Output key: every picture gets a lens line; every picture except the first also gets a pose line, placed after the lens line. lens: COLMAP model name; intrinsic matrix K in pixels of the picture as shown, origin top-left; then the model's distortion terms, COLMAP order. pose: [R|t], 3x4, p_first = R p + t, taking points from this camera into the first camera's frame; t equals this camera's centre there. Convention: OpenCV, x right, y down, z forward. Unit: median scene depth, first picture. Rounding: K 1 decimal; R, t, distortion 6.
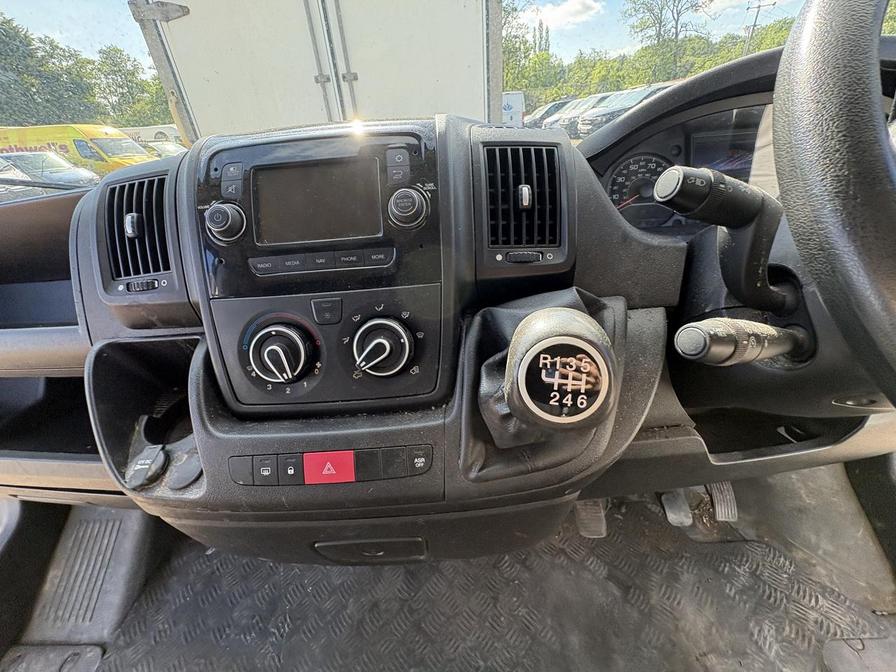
lens RADIAL K [[357.8, 0, 453.2], [0, 357.8, 334.6], [0, 0, 1]] dist [-0.001071, 0.000843]
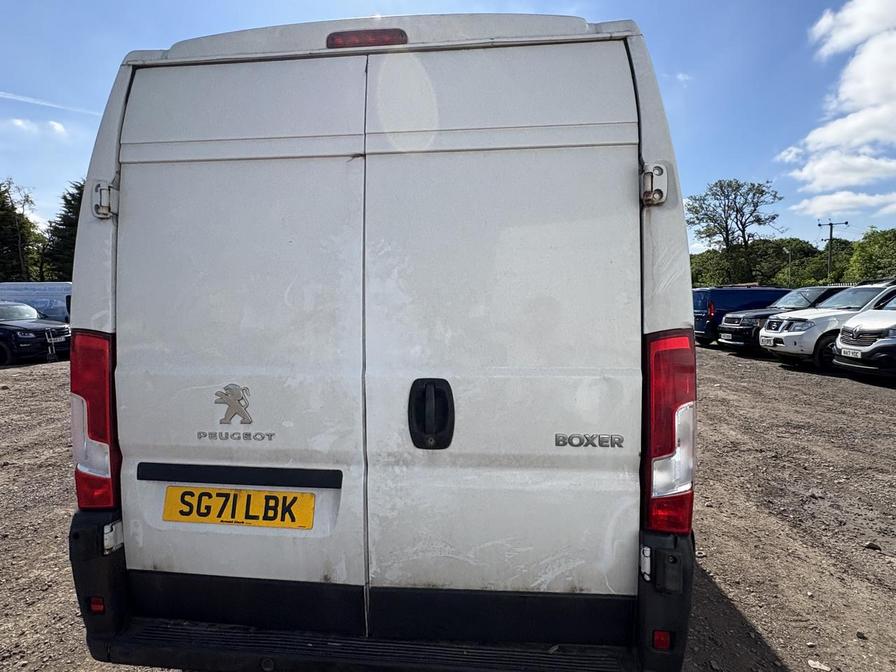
lens RADIAL K [[513.1, 0, 445.2], [0, 513.1, 335.5], [0, 0, 1]] dist [0.002130, -0.001007]
pose [[0.990173, 0.080823, -0.114127, 0.565169], [-0.123623, 0.887396, -0.444123, 4.020150], [0.065380, 0.453868, 0.888667, -7.210583]]
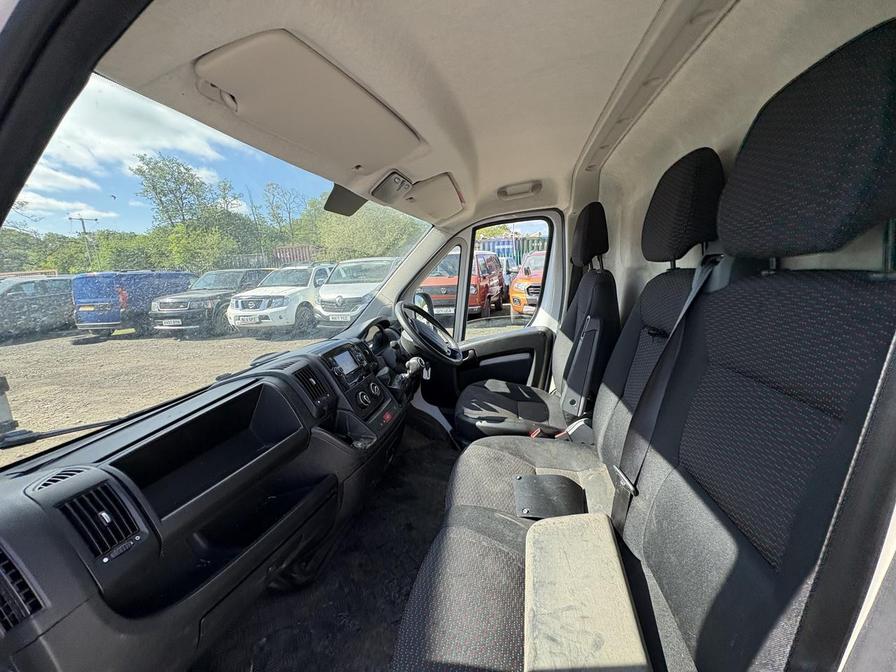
lens RADIAL K [[357.8, 0, 443.6], [0, 357.8, 331.5], [0, 0, 1]] dist [-0.001071, 0.000843]
pose [[0.211241, -0.104619, 0.971819, -1.657797], [0.527439, 0.849276, -0.023220, -0.021482], [-0.822913, 0.517480, 0.234582, -0.374641]]
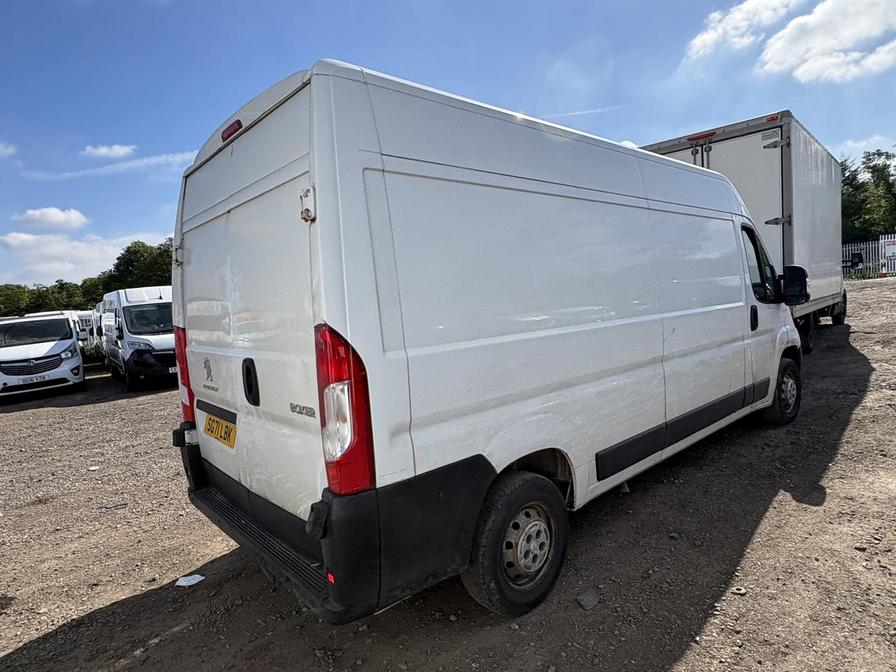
lens RADIAL K [[513.1, 0, 444.6], [0, 513.1, 334.7], [0, 0, 1]] dist [0.002130, -0.001007]
pose [[0.660559, 0.088822, -0.745502, 3.500903], [-0.356322, 0.911107, -0.207169, 3.308590], [0.660830, 0.402486, 0.633489, -6.468206]]
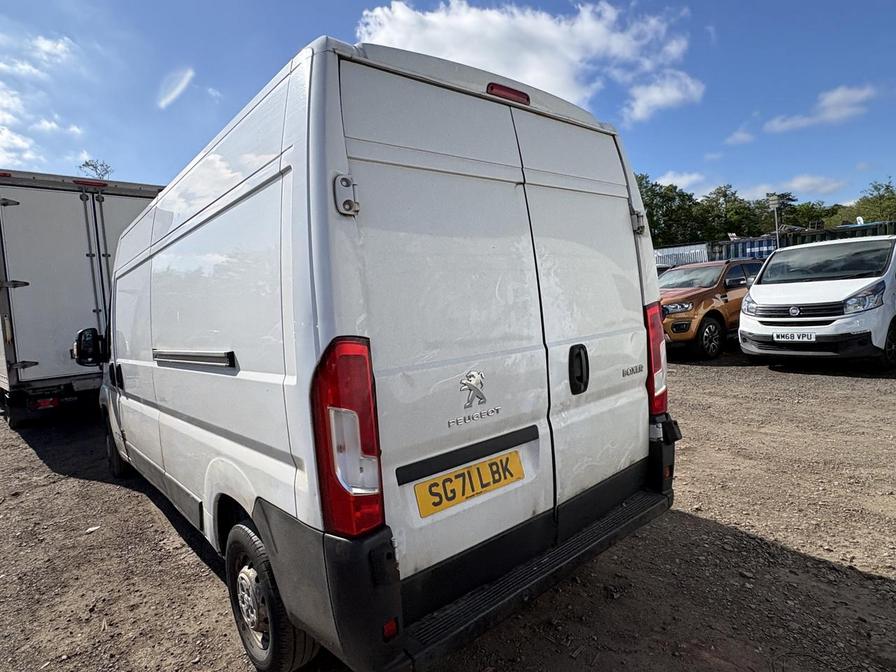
lens RADIAL K [[513.1, 0, 451.4], [0, 513.1, 334.0], [0, 0, 1]] dist [0.002130, -0.001007]
pose [[0.763073, -0.016702, 0.646096, -2.386044], [0.336530, 0.863727, -0.375131, 4.089557], [-0.551786, 0.503683, 0.664708, -6.897136]]
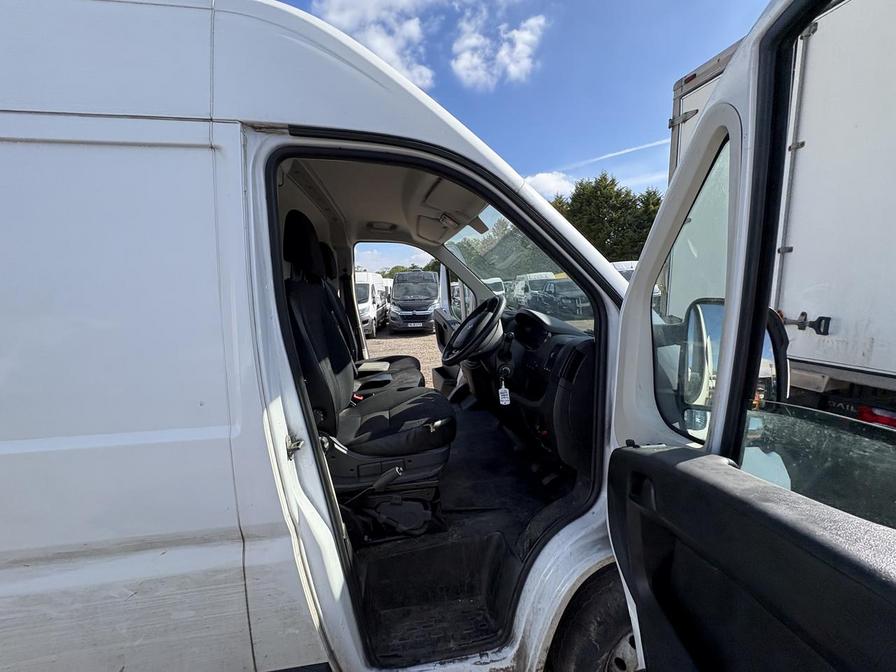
lens RADIAL K [[357.8, 0, 444.5], [0, 357.8, 338.5], [0, 0, 1]] dist [-0.001071, 0.000843]
pose [[0.133032, 0.211777, -0.968221, 2.567384], [-0.474668, 0.871195, 0.125336, -0.232780], [0.870053, 0.442910, 0.216421, -0.394836]]
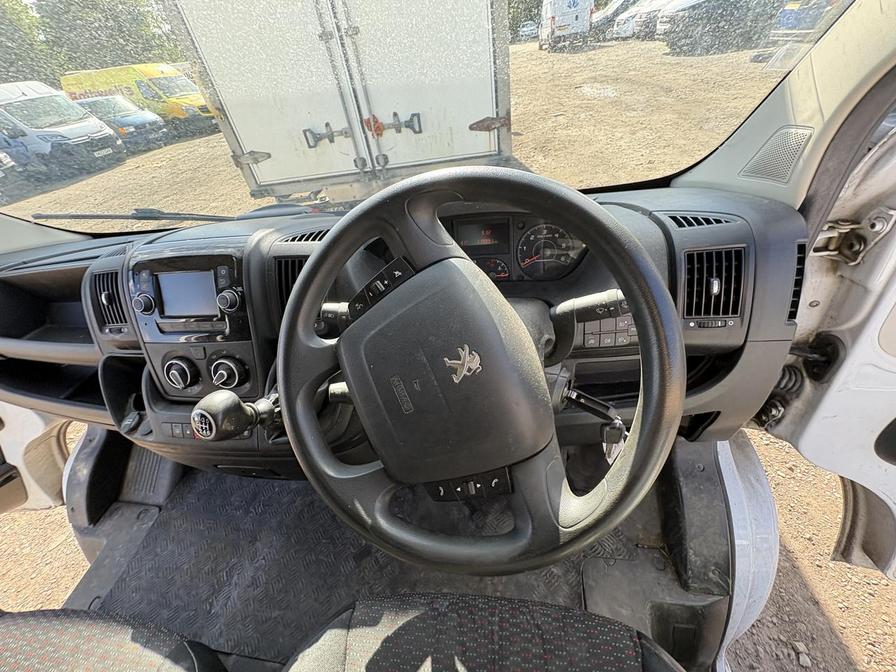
lens RADIAL K [[357.8, 0, 451.7], [0, 357.8, 336.6], [0, 0, 1]] dist [-0.001071, 0.000843]
pose [[0.989132, 0.040649, -0.141300, 0.537003], [-0.014417, 0.983207, 0.181924, -0.224516], [0.146322, -0.177910, 0.973107, -0.268824]]
